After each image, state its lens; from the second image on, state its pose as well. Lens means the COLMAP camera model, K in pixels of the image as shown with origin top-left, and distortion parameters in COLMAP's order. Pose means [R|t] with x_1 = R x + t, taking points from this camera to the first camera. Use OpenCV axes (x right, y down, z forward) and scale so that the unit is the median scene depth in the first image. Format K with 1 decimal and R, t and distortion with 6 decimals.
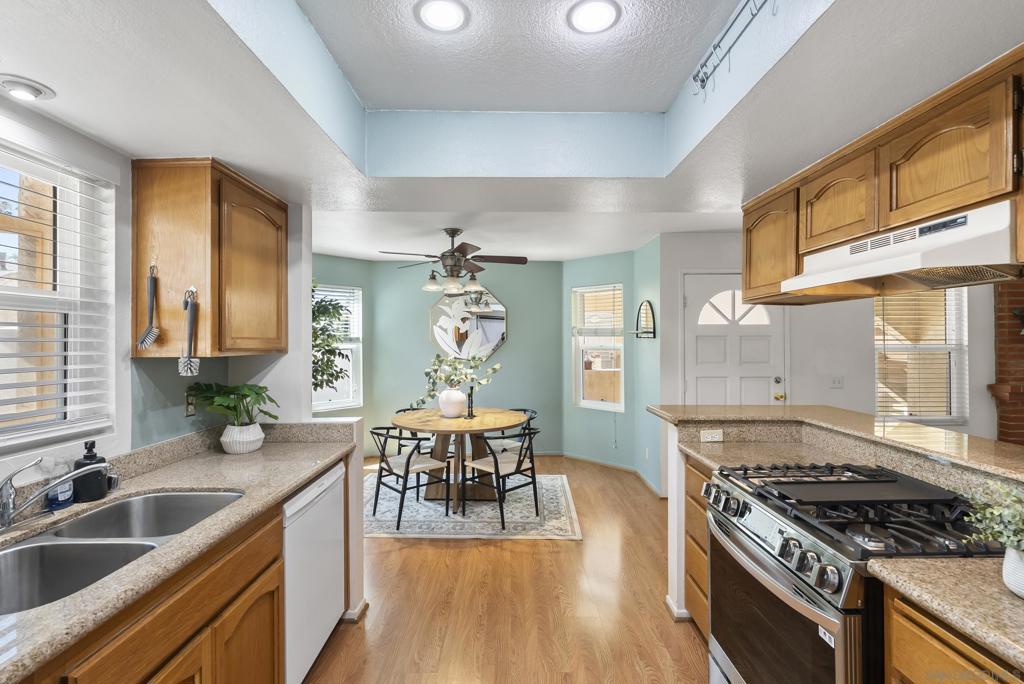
lens RADIAL K [[469.9, 0, 511.0], [0, 469.9, 339.0], [0, 0, 1]] dist [0.001182, 0.000435]
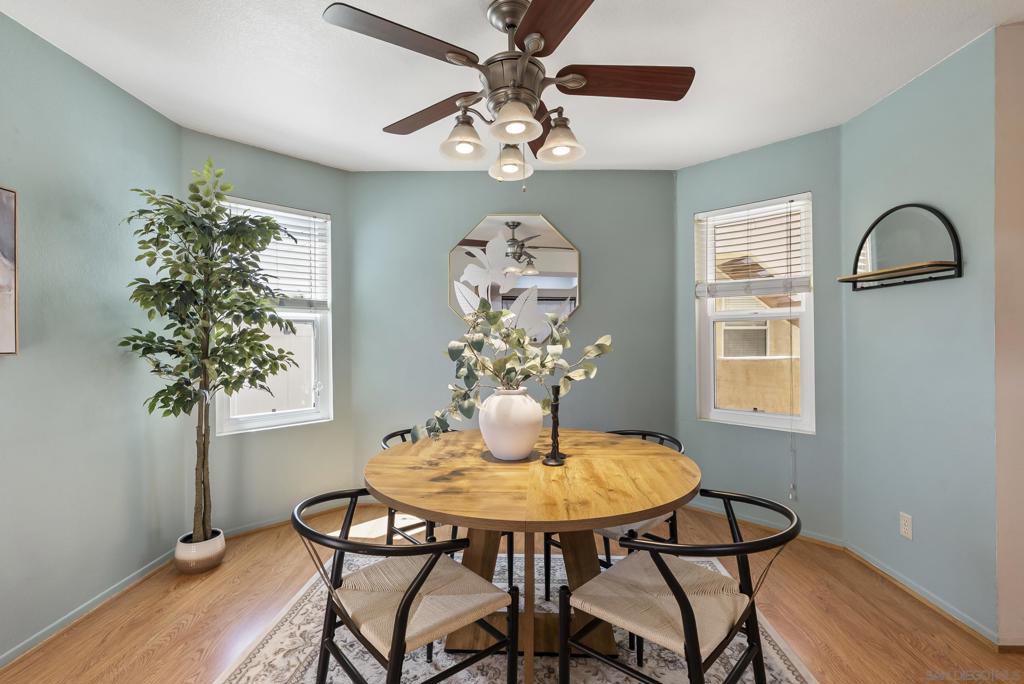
lens RADIAL K [[470.5, 0, 517.1], [0, 470.5, 338.4], [0, 0, 1]] dist [-0.006389, 0.000590]
pose [[0.999996, -0.000779, -0.002585, -0.113489], [0.000788, 0.999994, 0.003459, 0.054627], [0.002582, -0.003461, 0.999991, 0.553766]]
